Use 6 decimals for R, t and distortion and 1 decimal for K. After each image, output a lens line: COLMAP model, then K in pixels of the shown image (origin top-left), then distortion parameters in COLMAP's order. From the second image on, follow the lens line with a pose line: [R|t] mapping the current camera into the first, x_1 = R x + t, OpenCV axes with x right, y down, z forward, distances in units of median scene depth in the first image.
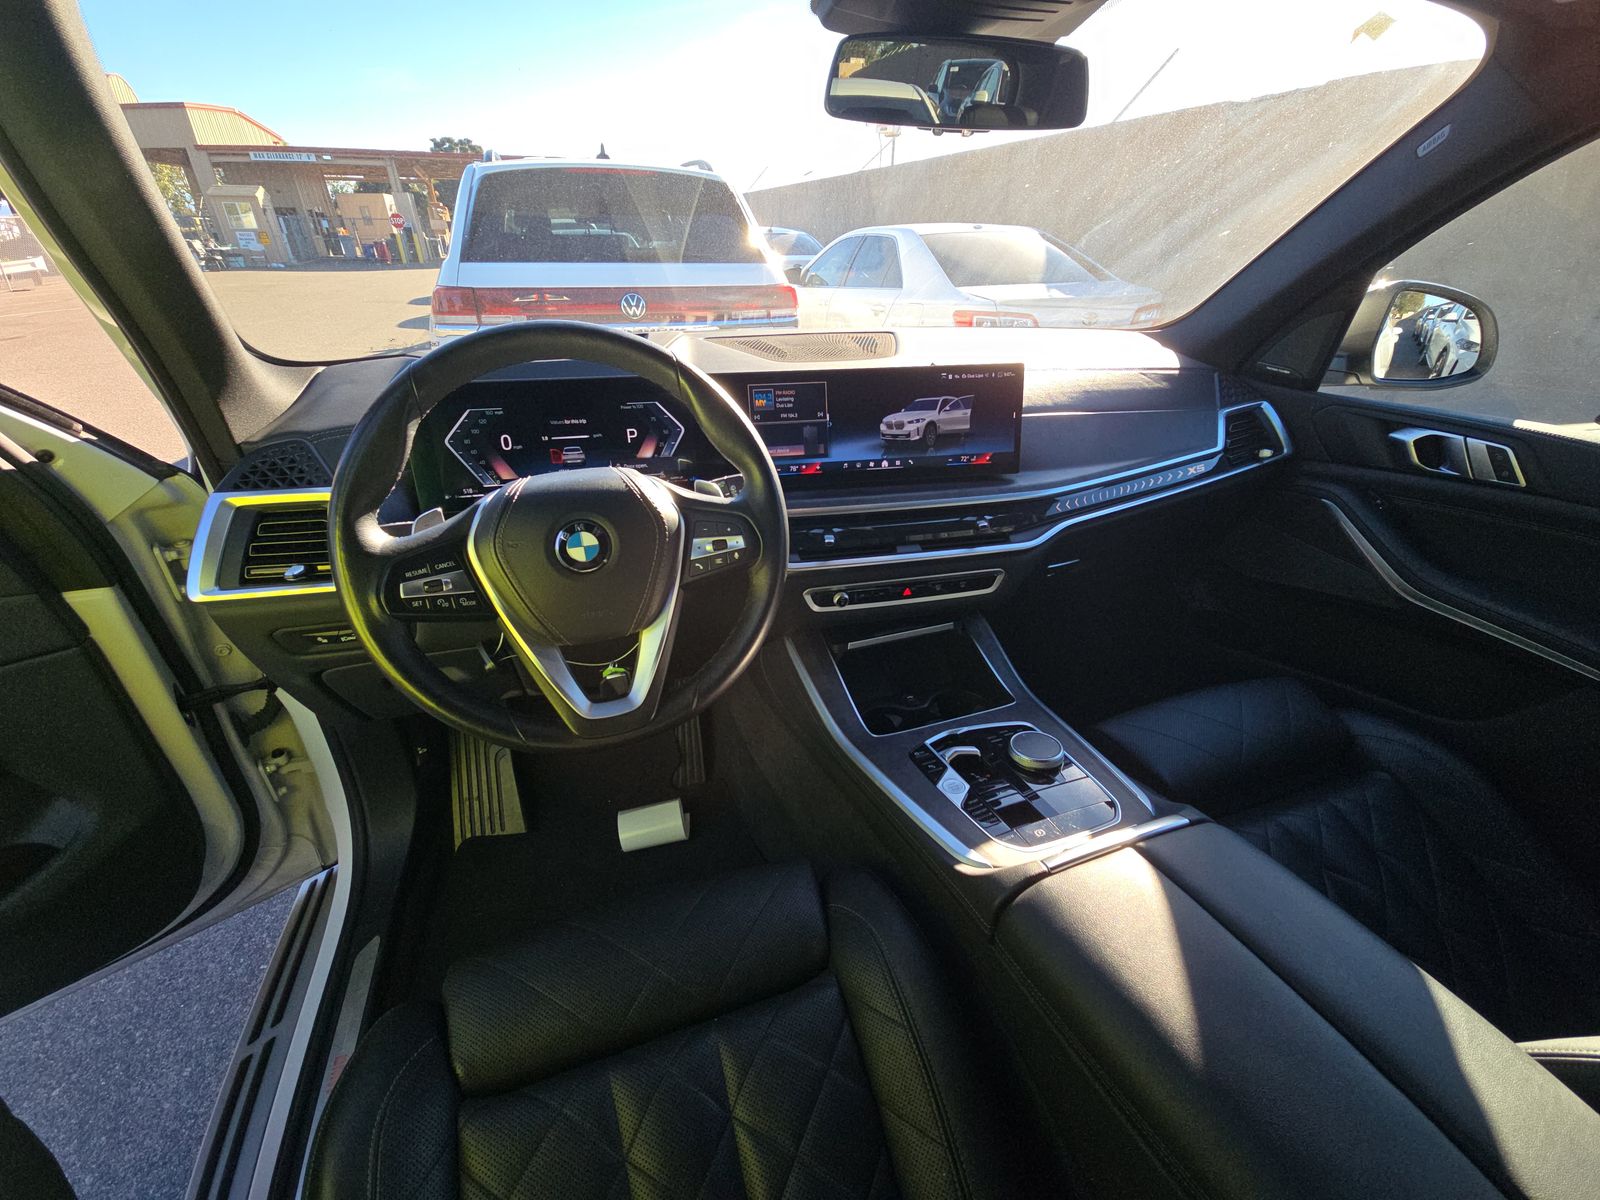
lens RADIAL K [[649.2, 0, 809.1], [0, 649.2, 592.6], [0, 0, 1]] dist [0.019476, -0.014127]
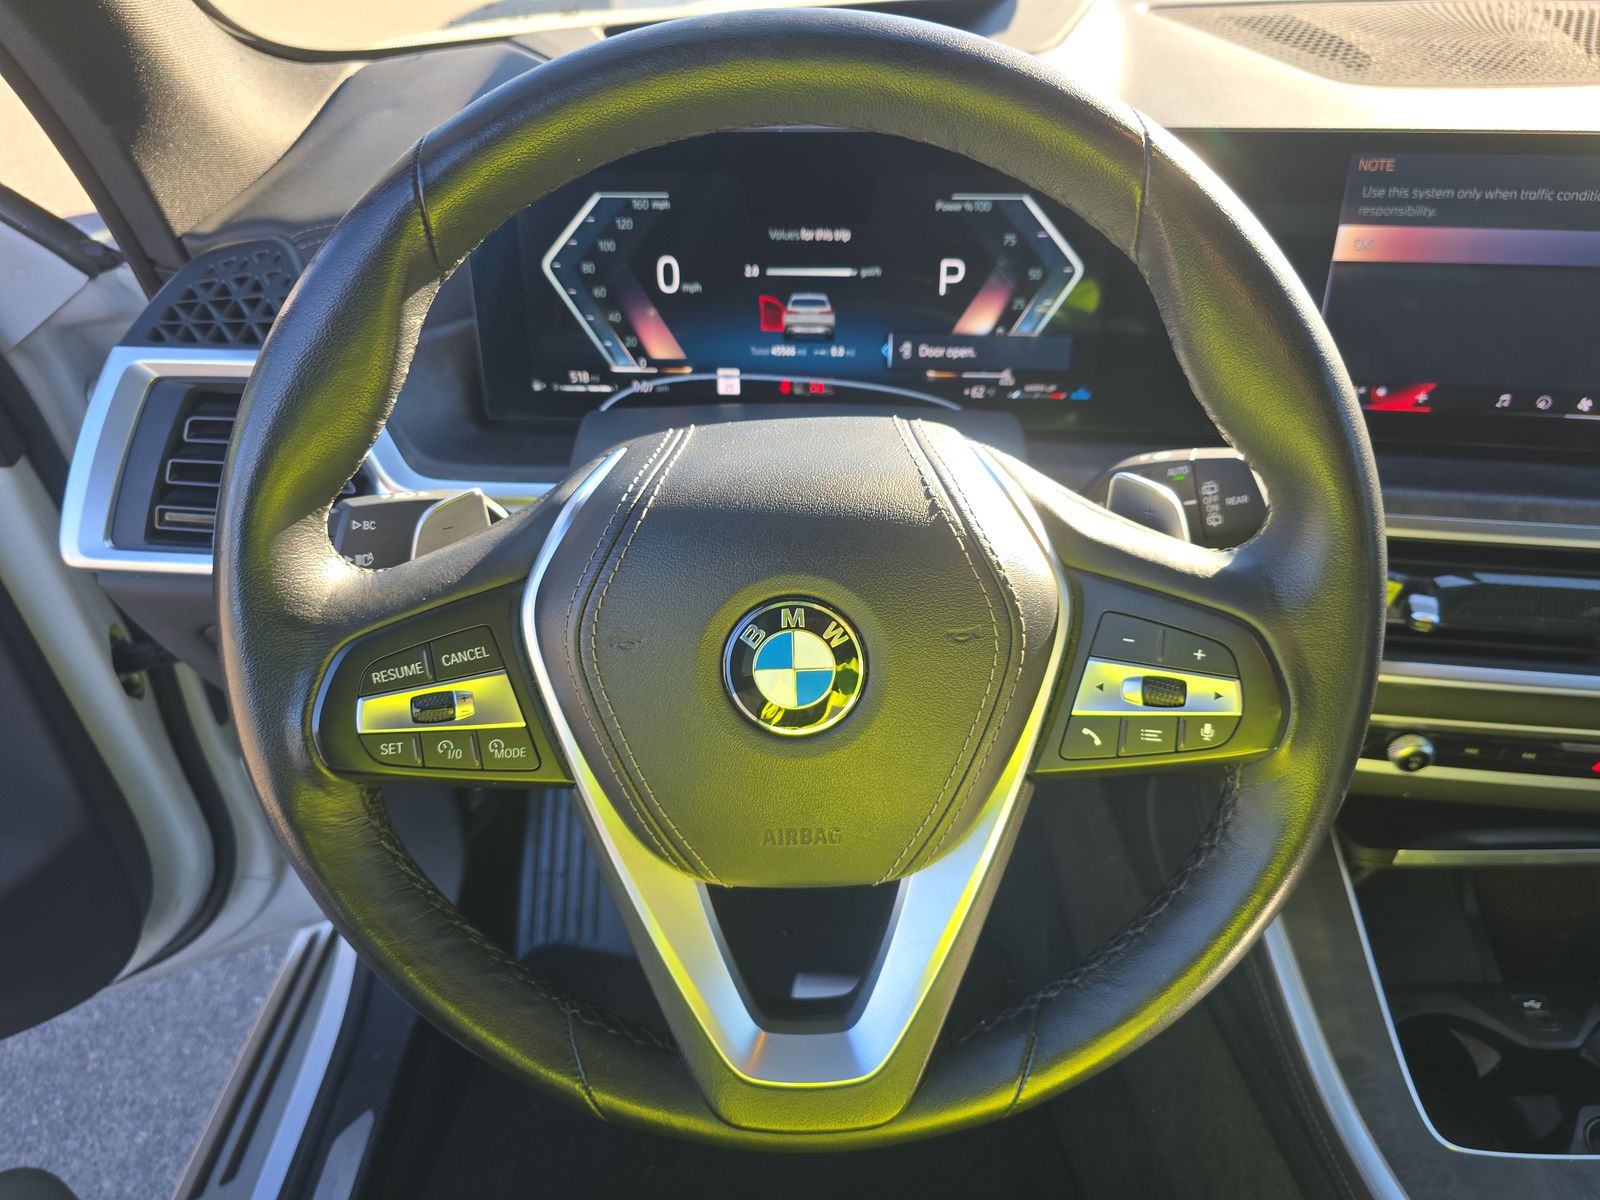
lens RADIAL K [[1136.5, 0, 800.0], [0, 1136.5, 600.0], [0, 0, 1]] dist [0.004210, -0.002087]
pose [[0.935695, 0.182680, -0.301832, -0.115965], [-0.139467, 0.977350, 0.159173, -0.152814], [0.324073, -0.106841, 0.939980, 0.296965]]
